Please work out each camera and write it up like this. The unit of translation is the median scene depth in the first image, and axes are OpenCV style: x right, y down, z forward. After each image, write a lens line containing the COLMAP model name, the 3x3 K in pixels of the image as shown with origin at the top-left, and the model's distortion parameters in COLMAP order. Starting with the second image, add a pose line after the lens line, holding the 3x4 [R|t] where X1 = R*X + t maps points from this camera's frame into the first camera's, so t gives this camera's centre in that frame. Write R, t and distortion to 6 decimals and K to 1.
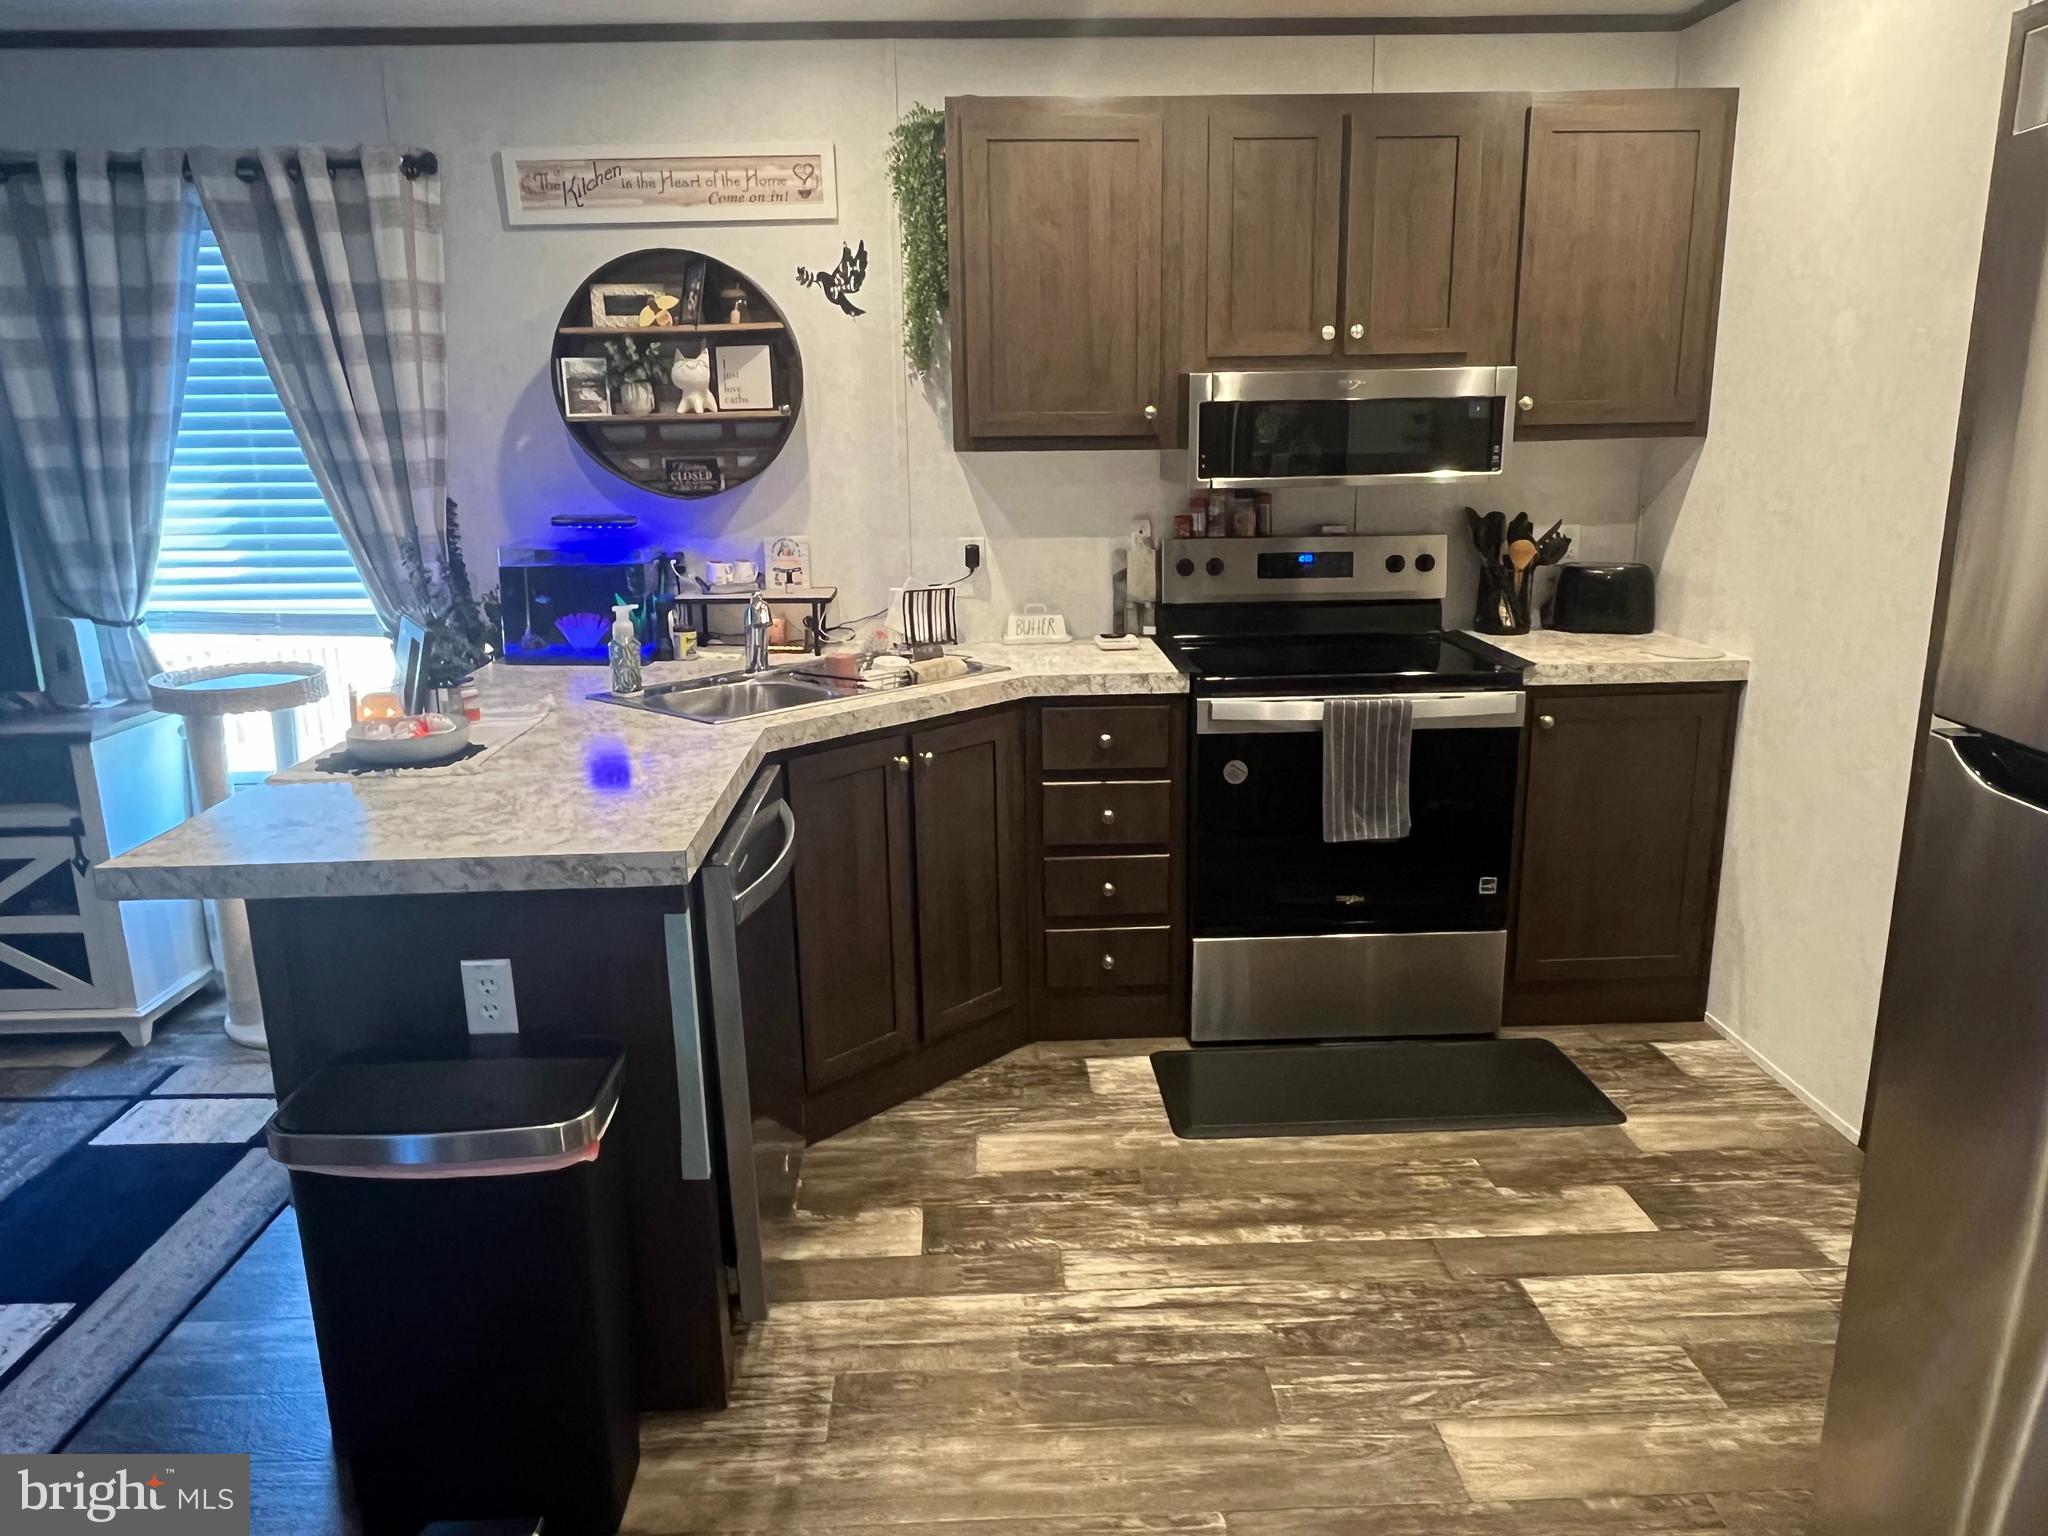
lens RADIAL K [[1371.6, 0, 1008.5], [0, 1371.6, 762.2], [0, 0, 1]] dist [-0.001594, -0.004448]
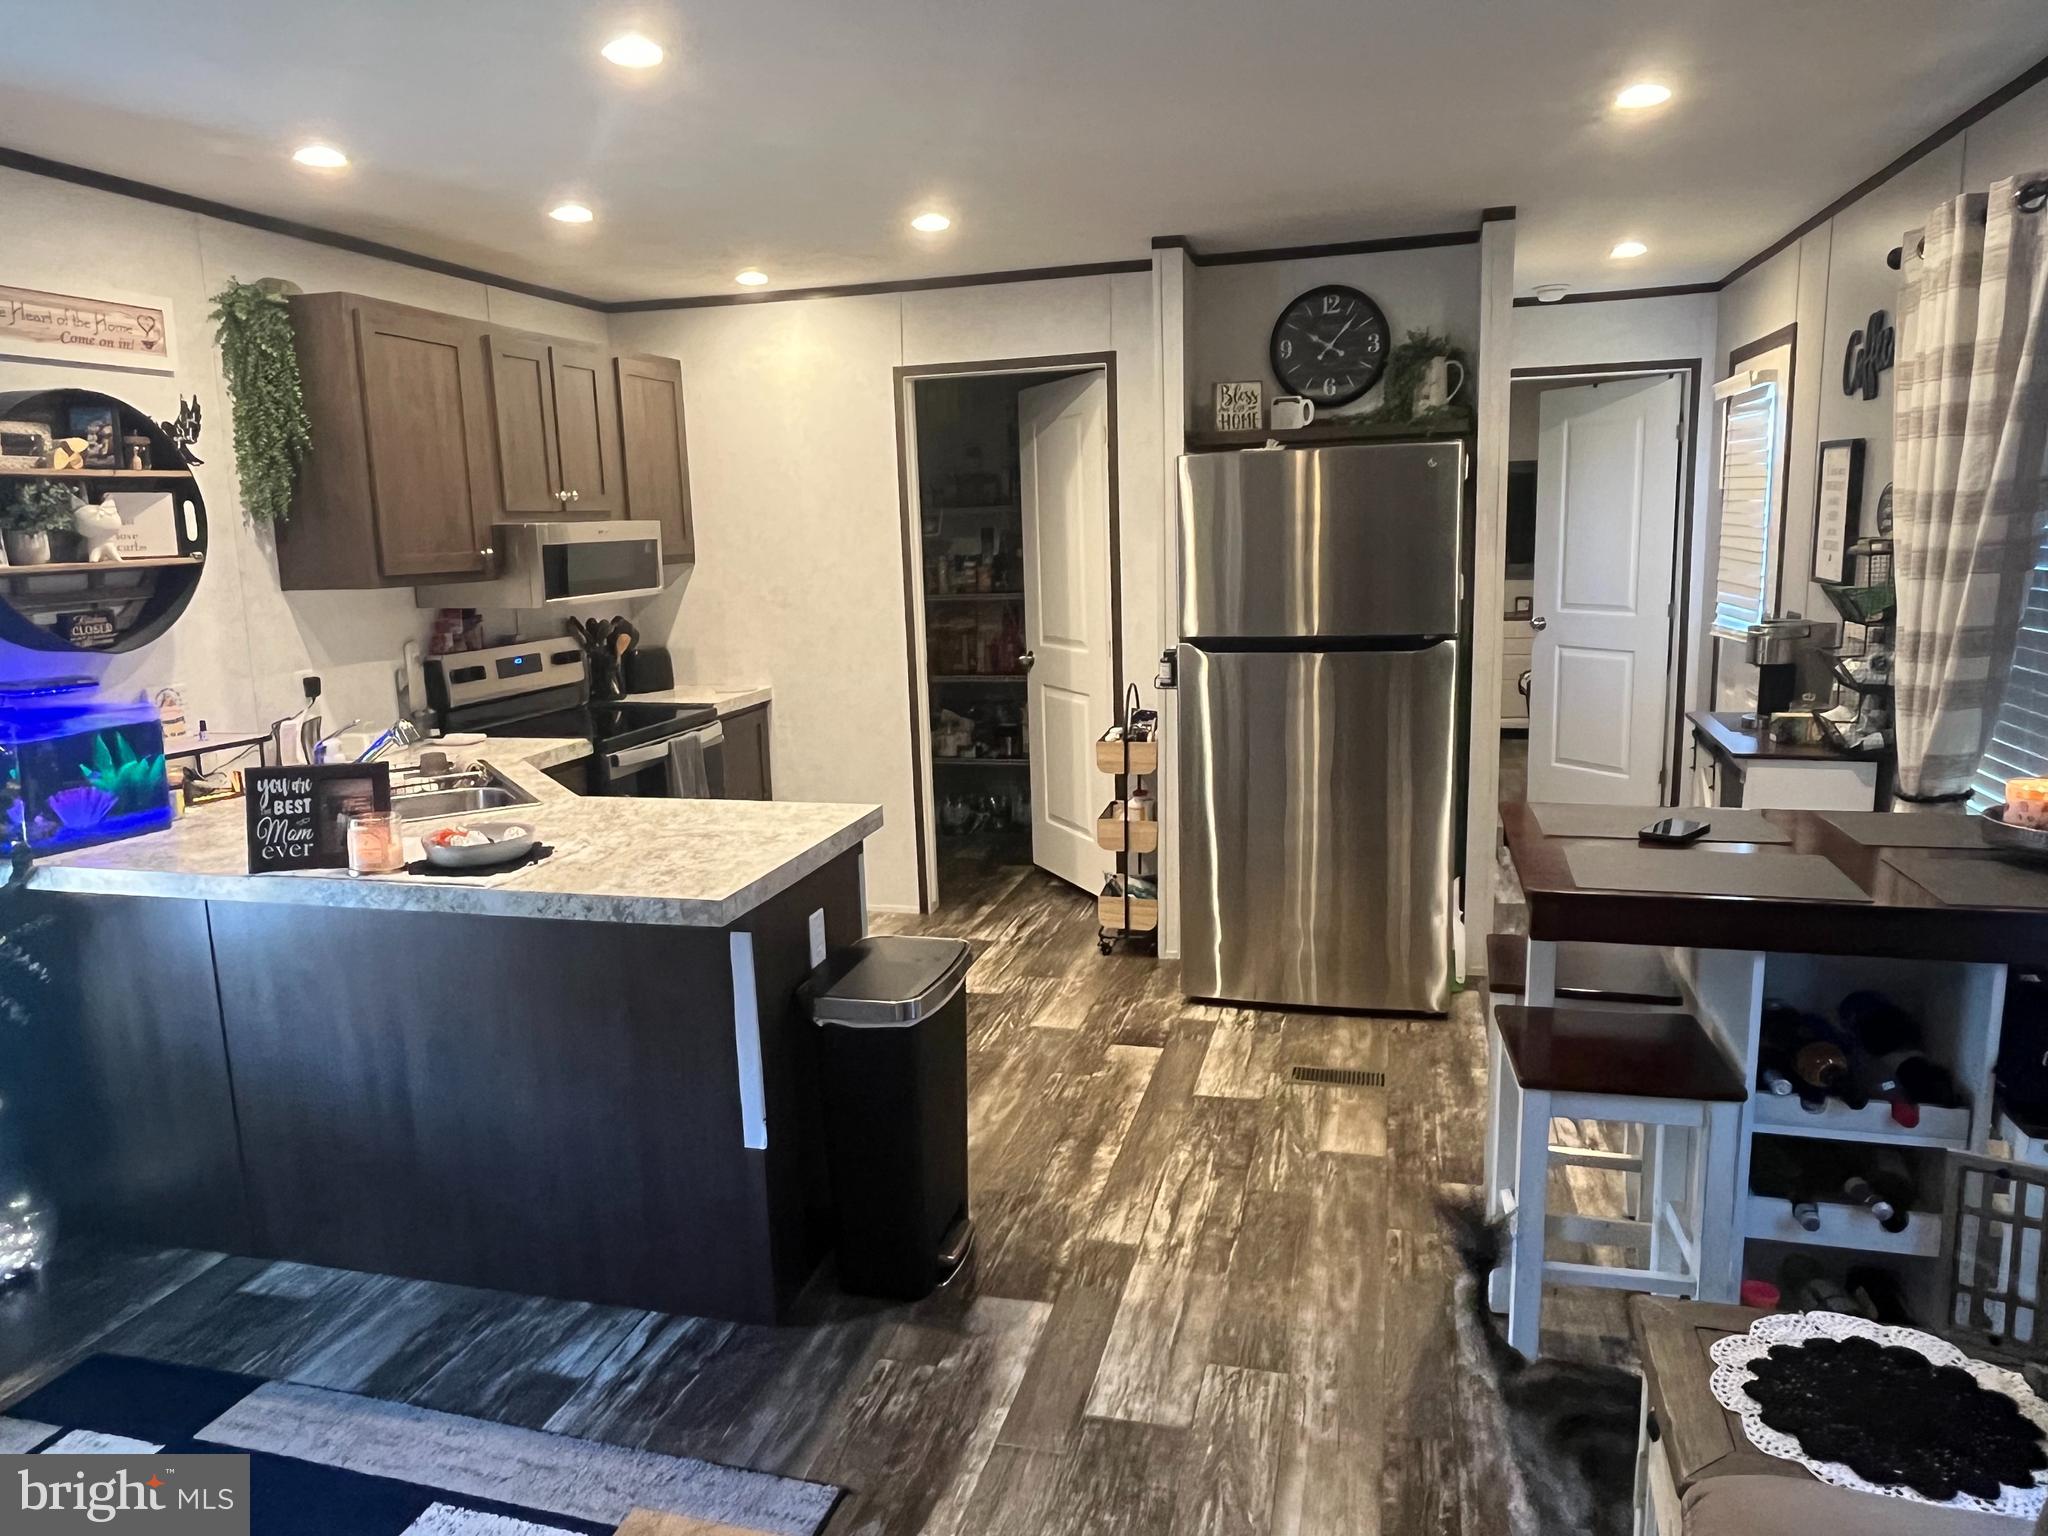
lens RADIAL K [[1371.6, 0, 1008.5], [0, 1371.6, 762.2], [0, 0, 1]] dist [-0.001594, -0.004448]
pose [[0.299381, -0.157137, 0.941105, -0.981818], [0.252749, 0.964170, 0.080584, -0.045483], [-0.920048, 0.213738, 0.328370, 0.167887]]
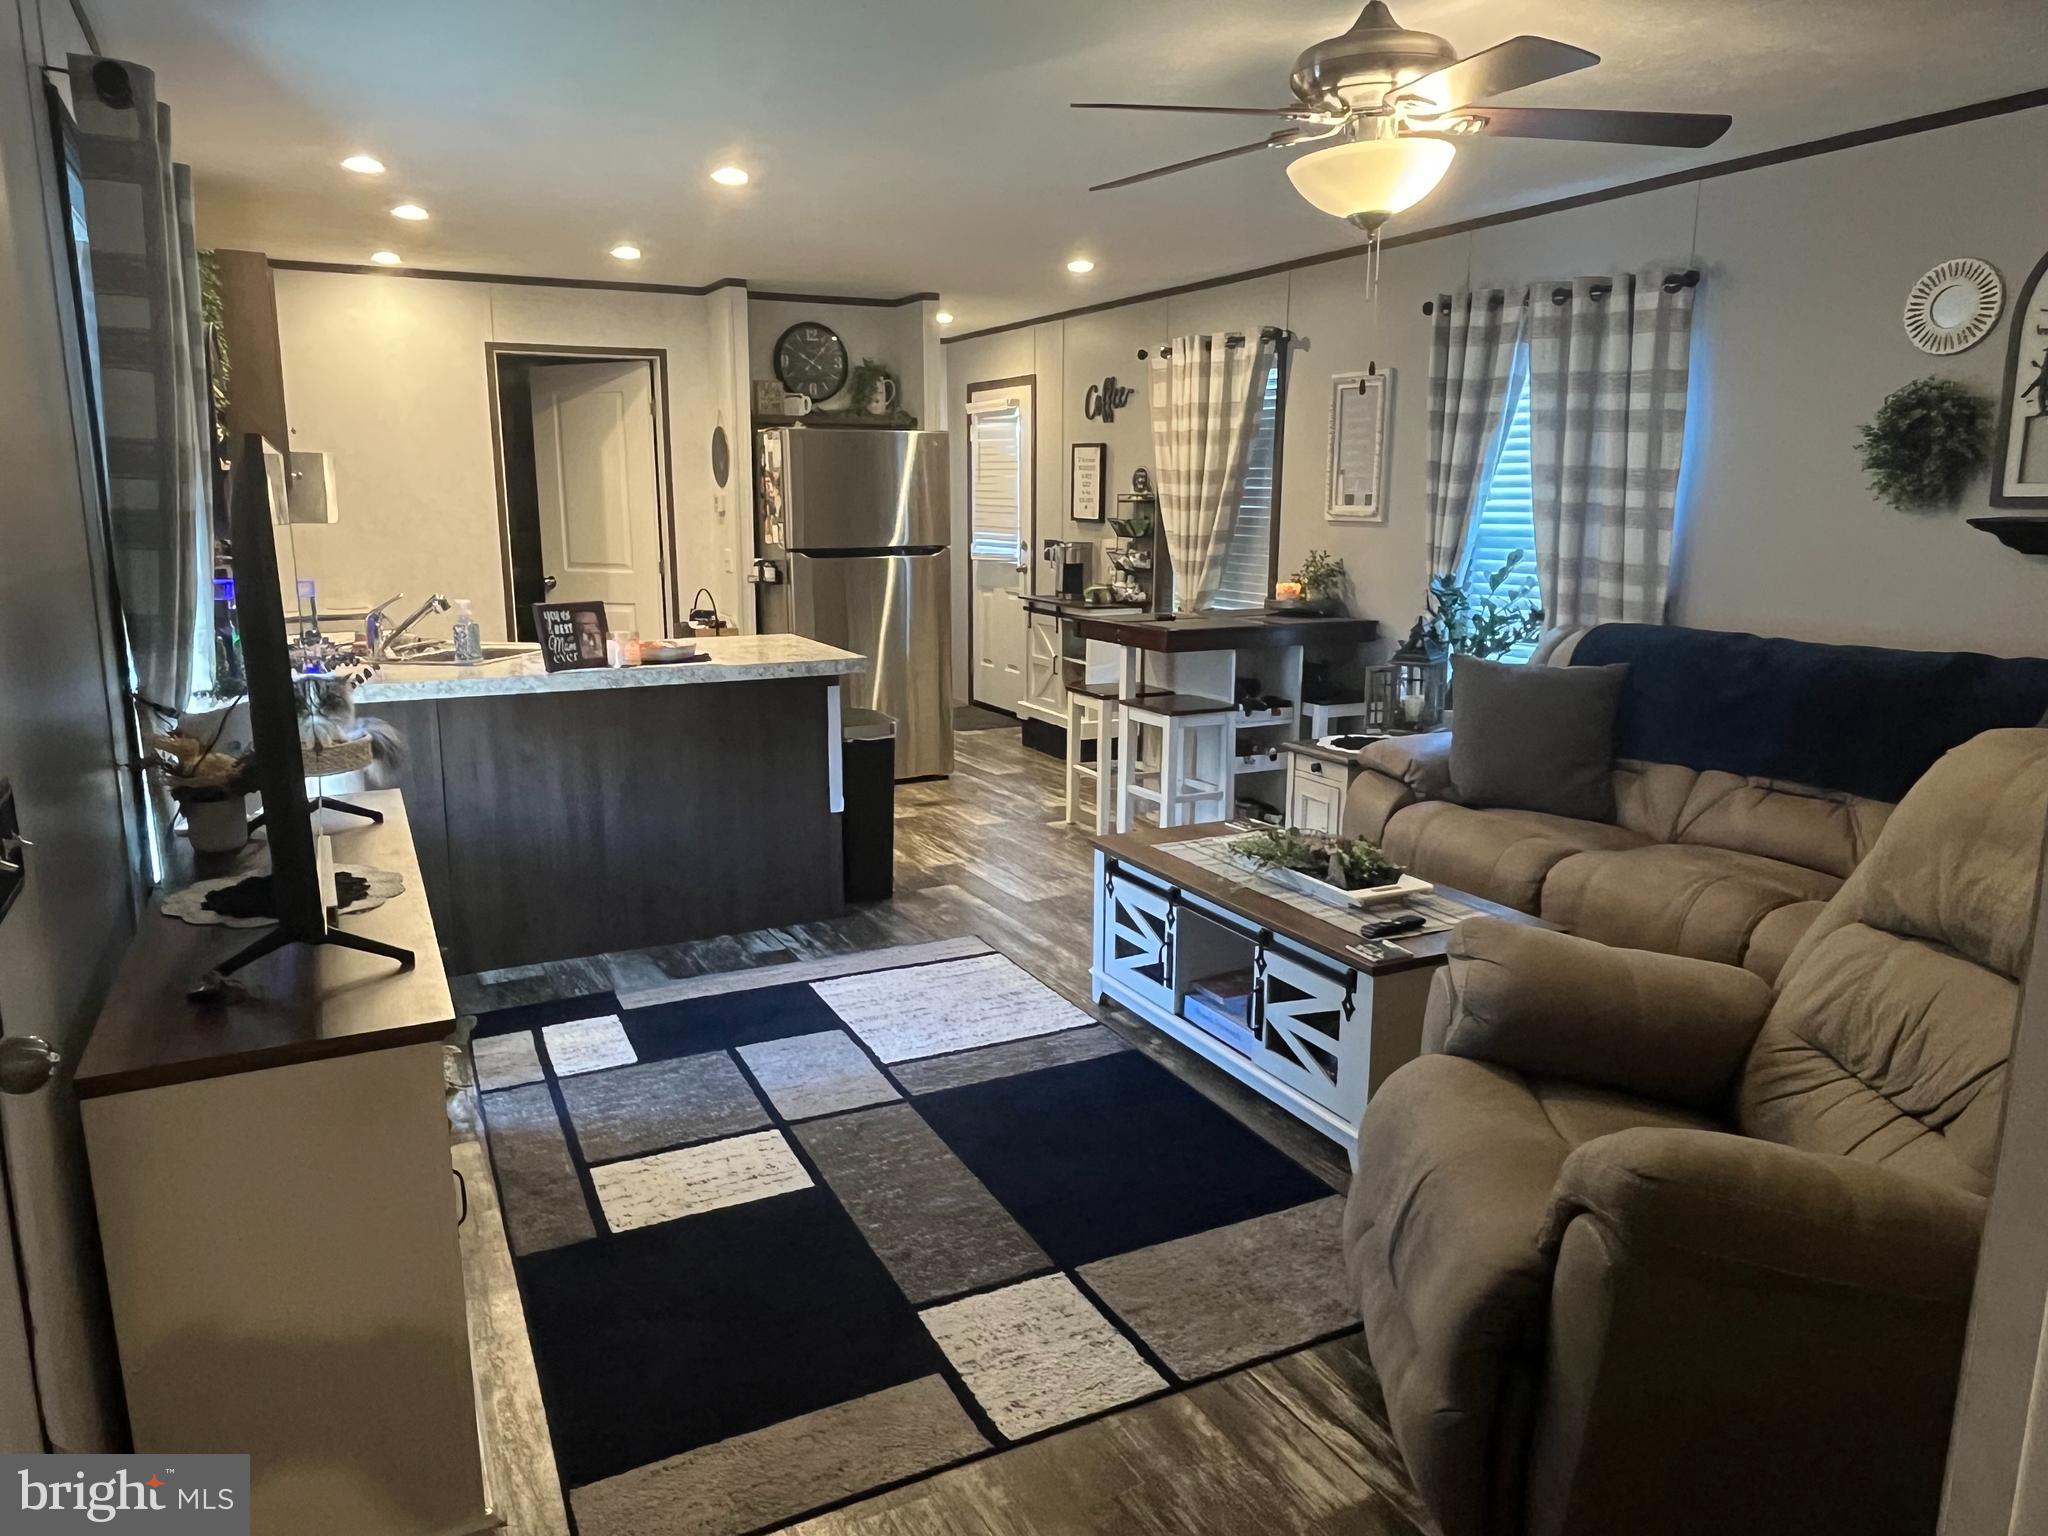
lens RADIAL K [[1371.6, 0, 1008.5], [0, 1371.6, 762.2], [0, 0, 1]] dist [-0.001594, -0.004448]
pose [[-0.425656, -0.159971, 0.890633, -1.631325], [0.221623, 0.935843, 0.274011, -0.196676], [-0.877326, 0.314019, -0.362893, 0.948784]]
